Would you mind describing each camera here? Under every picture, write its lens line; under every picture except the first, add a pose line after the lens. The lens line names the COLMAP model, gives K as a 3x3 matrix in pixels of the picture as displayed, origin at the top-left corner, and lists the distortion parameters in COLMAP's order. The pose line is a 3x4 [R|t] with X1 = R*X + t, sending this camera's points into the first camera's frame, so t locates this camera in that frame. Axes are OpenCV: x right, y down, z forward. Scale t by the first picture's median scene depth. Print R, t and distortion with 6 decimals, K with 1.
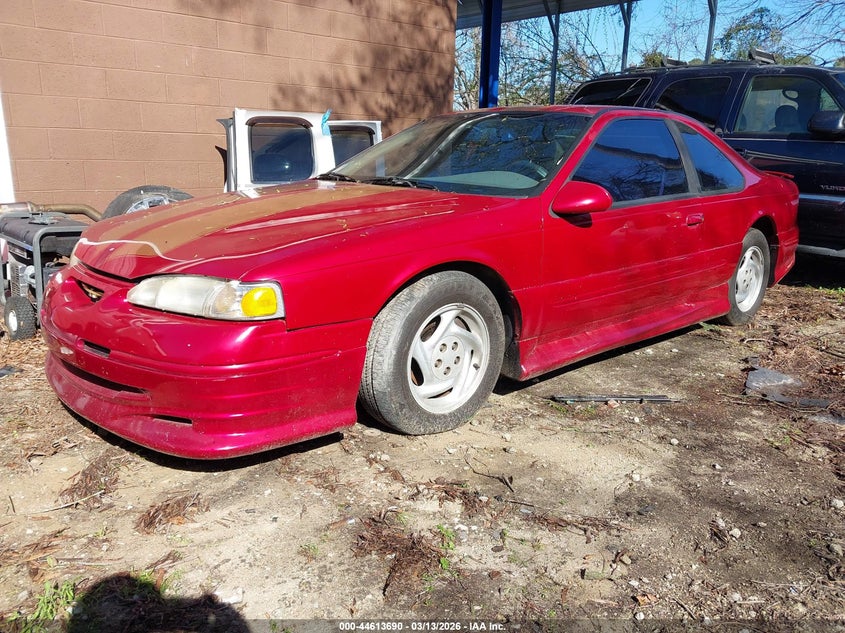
lens RADIAL K [[666.8, 0, 430.6], [0, 666.8, 316.6], [0, 0, 1]] dist [-0.002785, 0.003342]
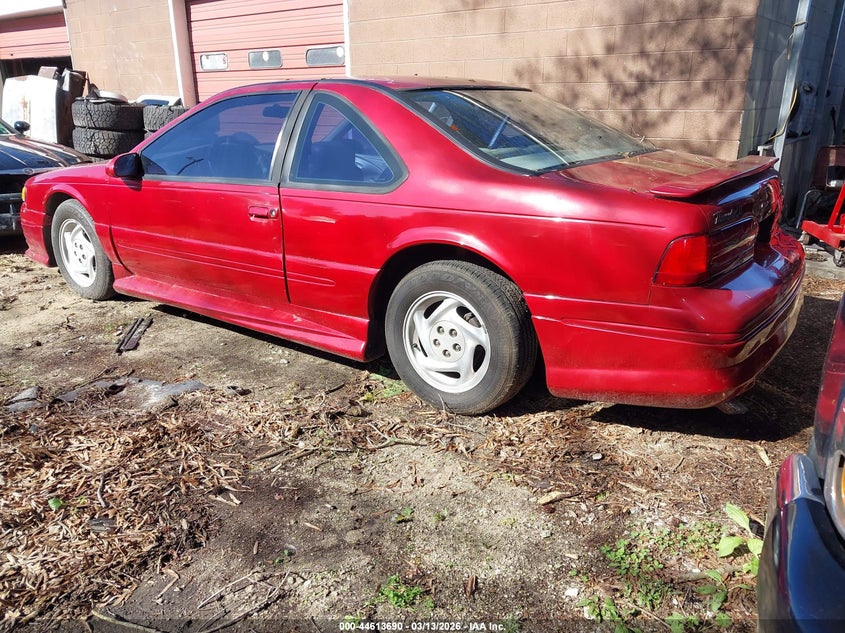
lens RADIAL K [[666.8, 0, 430.6], [0, 666.8, 316.6], [0, 0, 1]] dist [-0.002785, 0.003342]
pose [[0.244717, 0.249246, -0.937011, 0.780022], [-0.206918, 0.957557, 0.200671, -0.139847], [0.947258, 0.144777, 0.285904, 0.572637]]
